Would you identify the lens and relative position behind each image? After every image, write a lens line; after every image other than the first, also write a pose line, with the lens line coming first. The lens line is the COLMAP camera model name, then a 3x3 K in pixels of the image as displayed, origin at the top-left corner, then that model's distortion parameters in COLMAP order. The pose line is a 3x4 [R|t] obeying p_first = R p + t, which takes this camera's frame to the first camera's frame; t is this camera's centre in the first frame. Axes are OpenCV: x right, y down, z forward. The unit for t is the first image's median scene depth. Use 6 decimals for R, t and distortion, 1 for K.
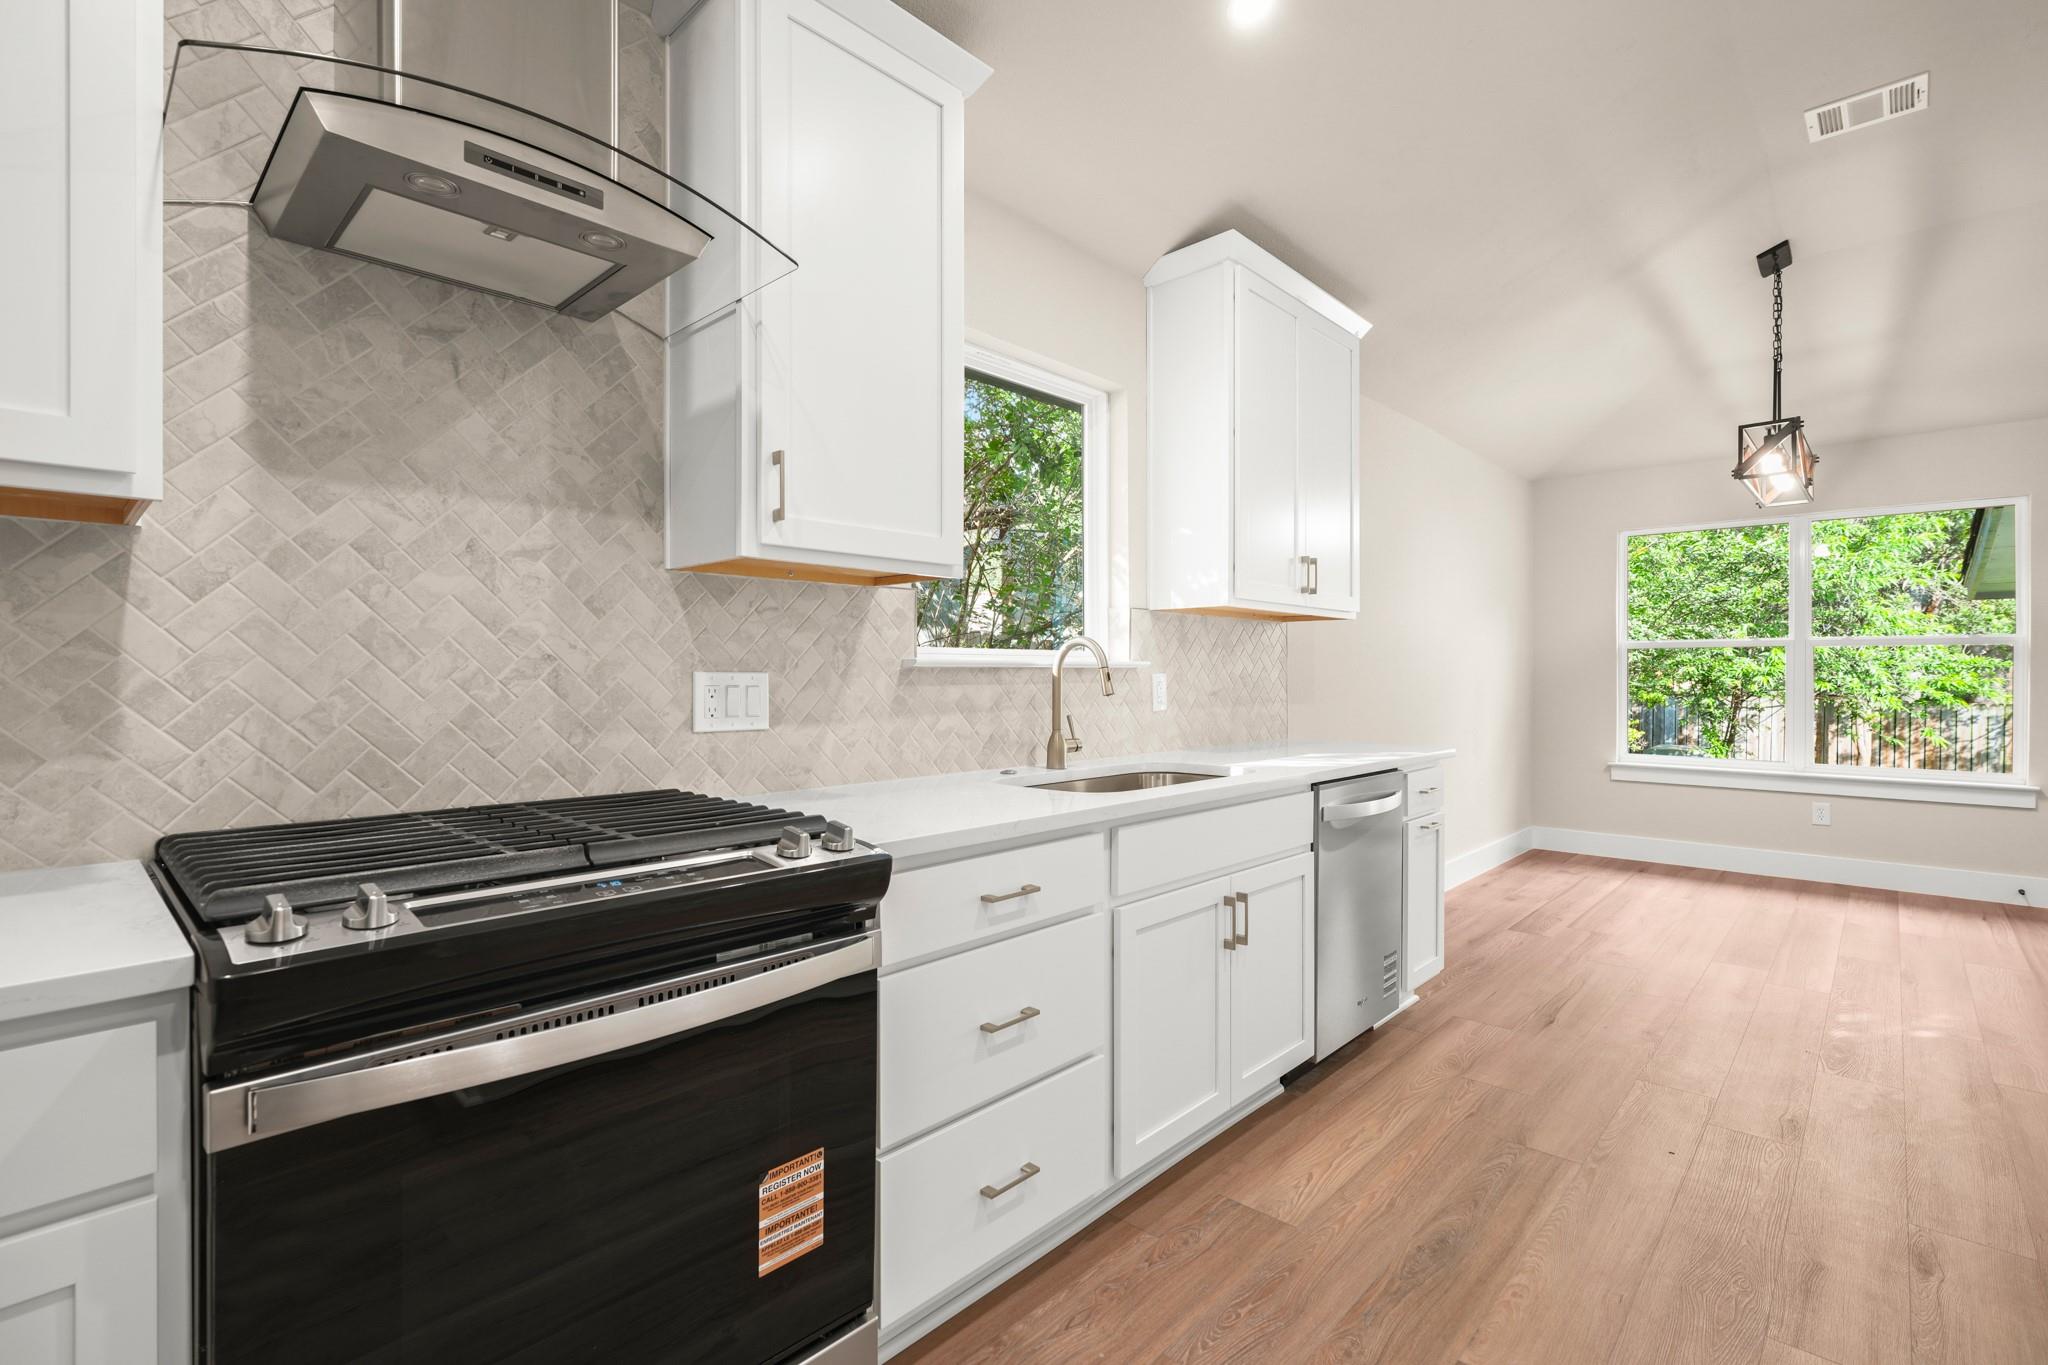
lens RADIAL K [[930.3, 0, 1026.9], [0, 930.3, 677.7], [0, 0, 1]] dist [-0.003757, -0.000100]
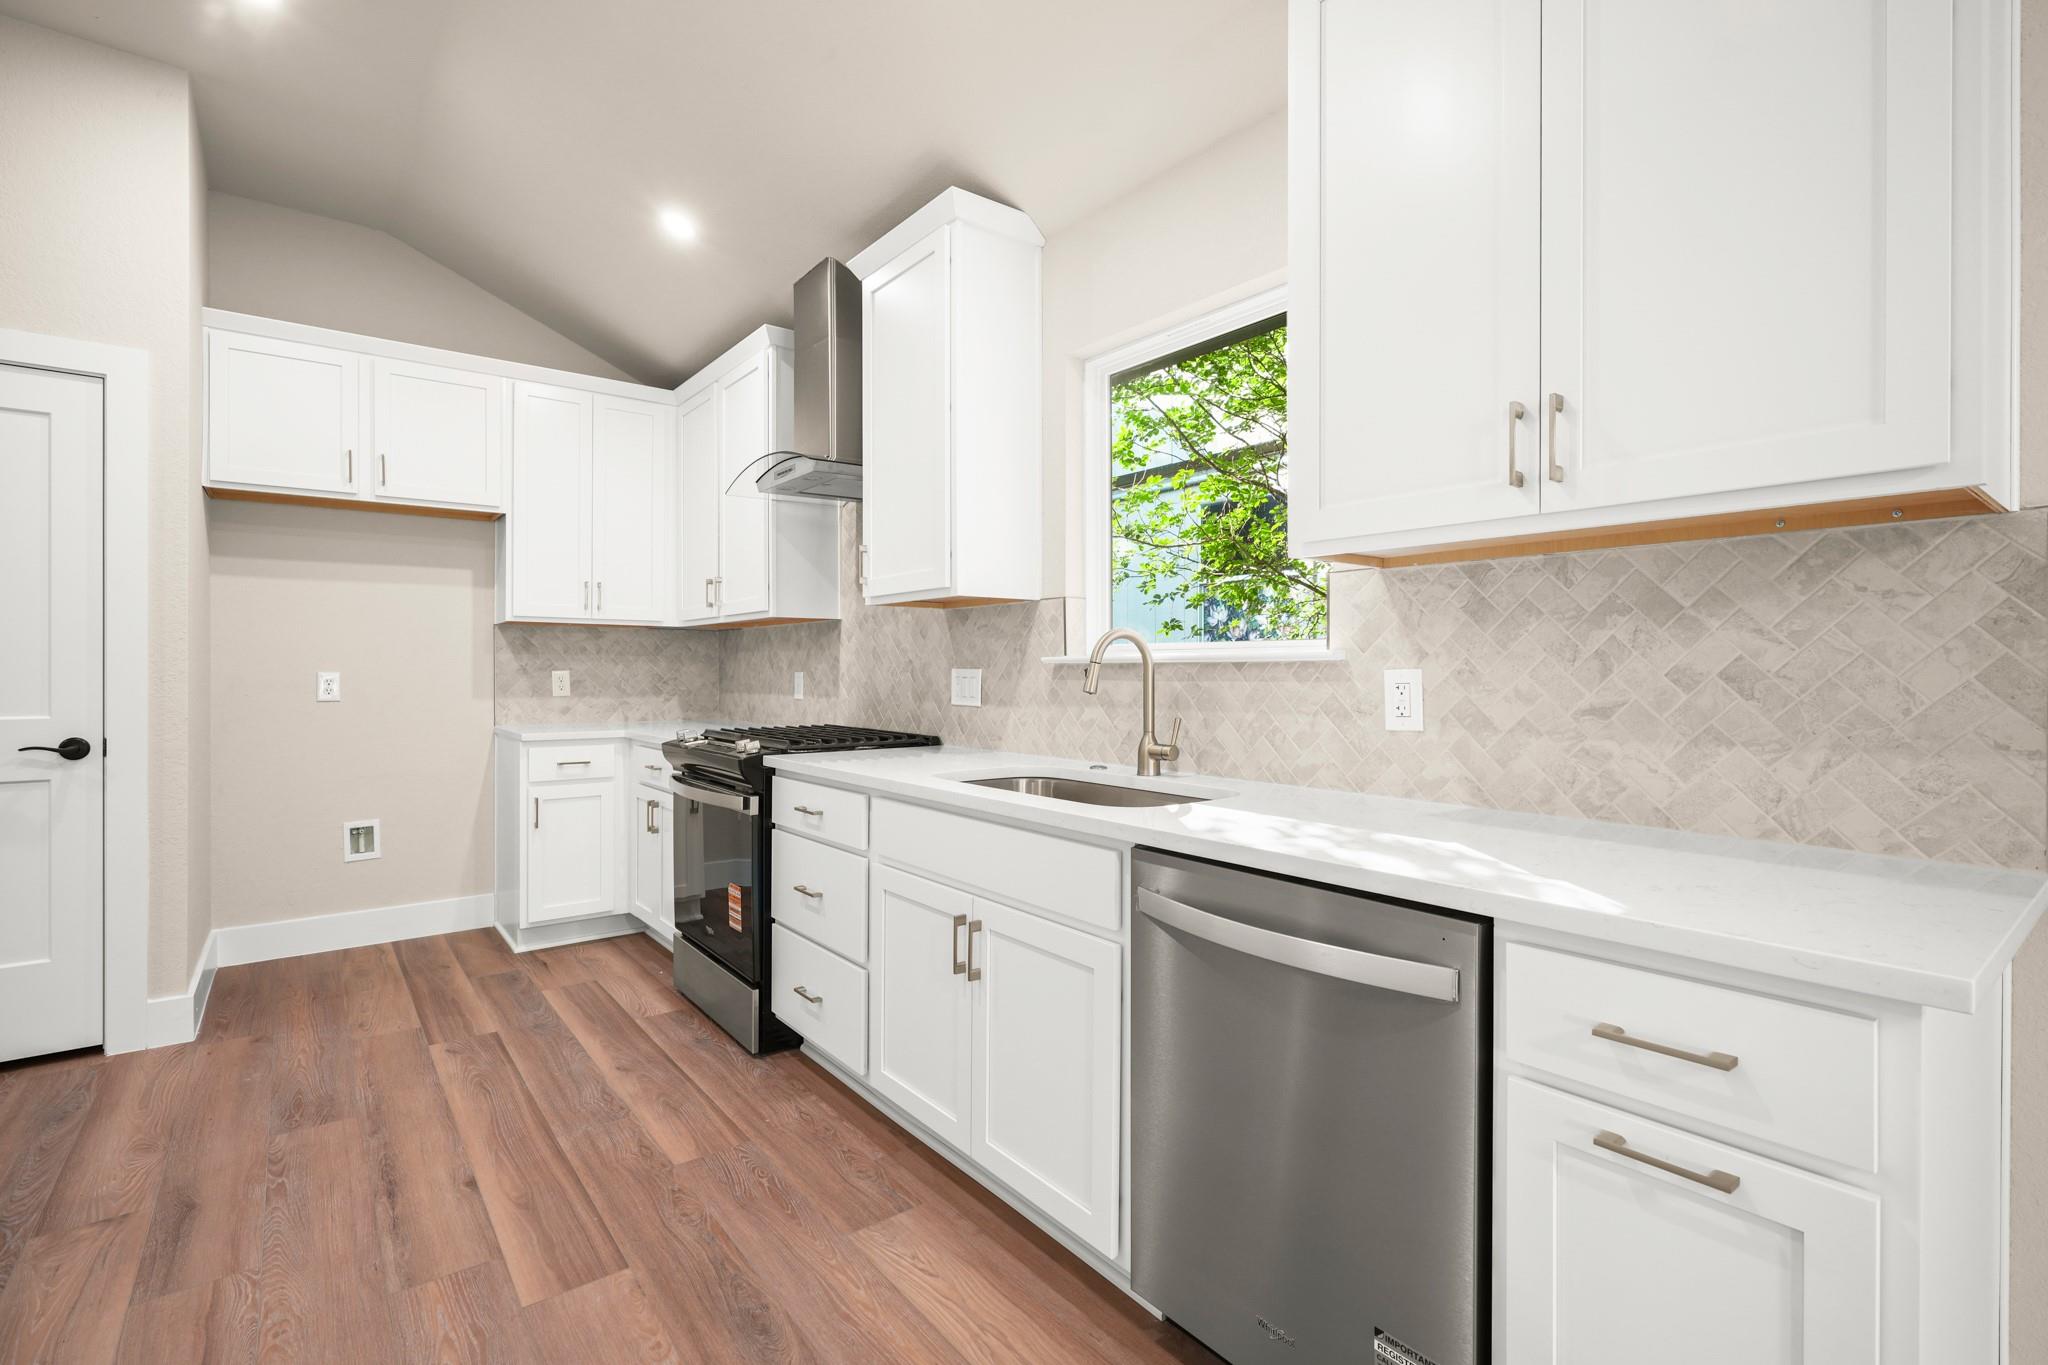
lens RADIAL K [[930.3, 0, 1026.9], [0, 930.3, 677.7], [0, 0, 1]] dist [-0.003757, -0.000100]
pose [[-0.148294, 0.008405, -0.988908, 1.052934], [-0.005425, 0.999942, 0.009312, -0.004983], [0.988928, 0.006746, -0.148240, 1.143207]]
